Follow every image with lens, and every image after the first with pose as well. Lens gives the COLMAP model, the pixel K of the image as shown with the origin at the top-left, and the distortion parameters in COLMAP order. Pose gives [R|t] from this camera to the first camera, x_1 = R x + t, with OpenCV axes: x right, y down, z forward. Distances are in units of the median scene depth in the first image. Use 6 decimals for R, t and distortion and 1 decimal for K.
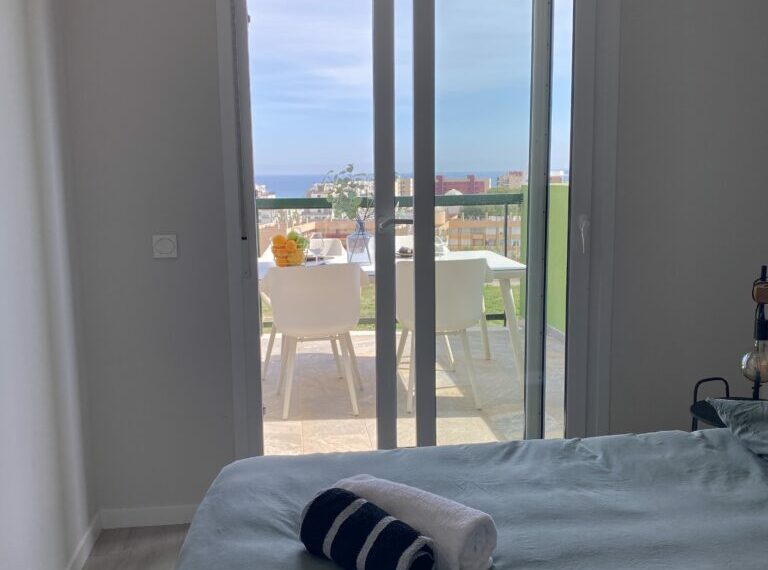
lens RADIAL K [[749.4, 0, 384.0], [0, 749.4, 285.0], [0, 0, 1]] dist [0.074777, -0.184000]
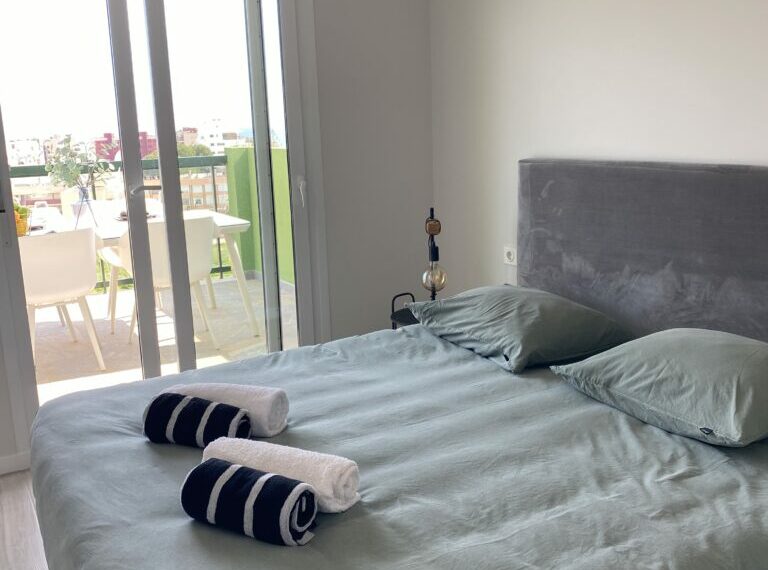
lens RADIAL K [[749.4, 0, 384.0], [0, 749.4, 285.0], [0, 0, 1]] dist [0.074777, -0.184000]
pose [[0.912172, -0.102388, 0.396812, -0.169938], [0.079687, 0.994119, 0.073329, 0.009284], [-0.401986, -0.035268, 0.914966, -0.284954]]
